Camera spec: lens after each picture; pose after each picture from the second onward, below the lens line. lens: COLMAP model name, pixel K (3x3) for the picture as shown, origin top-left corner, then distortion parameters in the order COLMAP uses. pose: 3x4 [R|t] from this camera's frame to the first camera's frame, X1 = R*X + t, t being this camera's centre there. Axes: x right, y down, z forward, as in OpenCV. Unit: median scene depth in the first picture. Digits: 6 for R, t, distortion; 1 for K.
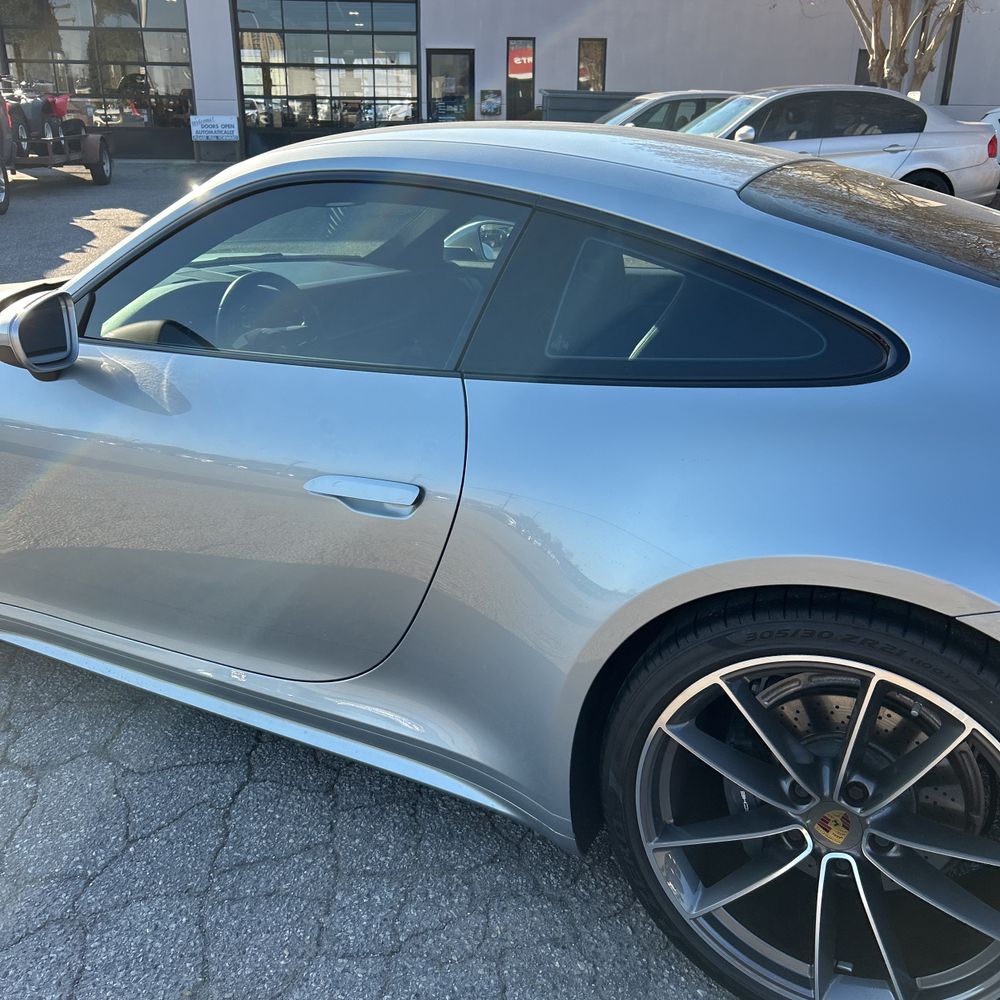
lens RADIAL K [[1018.9, 0, 500.1], [0, 1018.9, 498.0], [0, 0, 1]] dist [0.029506, 0.000000]
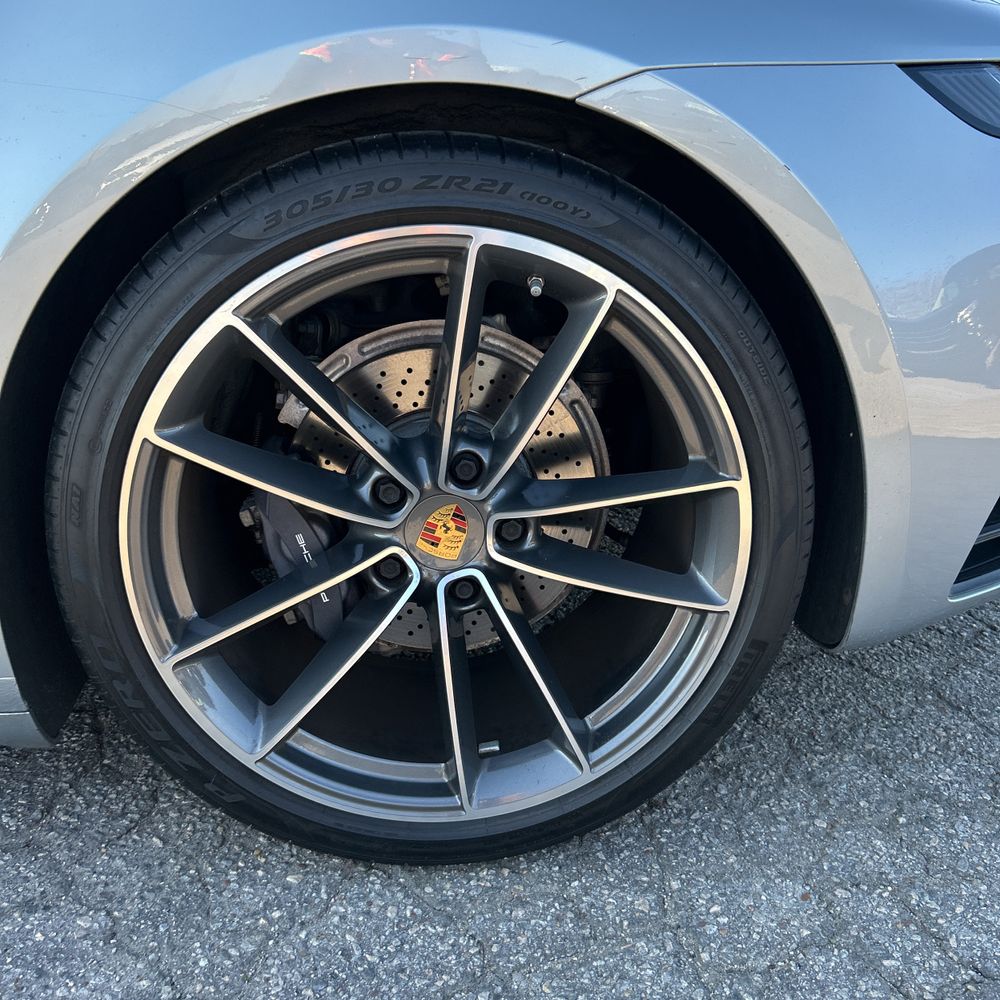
lens RADIAL K [[1018.9, 0, 500.9], [0, 1018.9, 500.9], [0, 0, 1]] dist [0.029506, 0.000000]
pose [[0.839224, -0.176929, 0.514198, 0.021934], [0.193245, 0.980901, 0.022120, 0.281694], [-0.508291, 0.080803, 0.857386, 0.401849]]
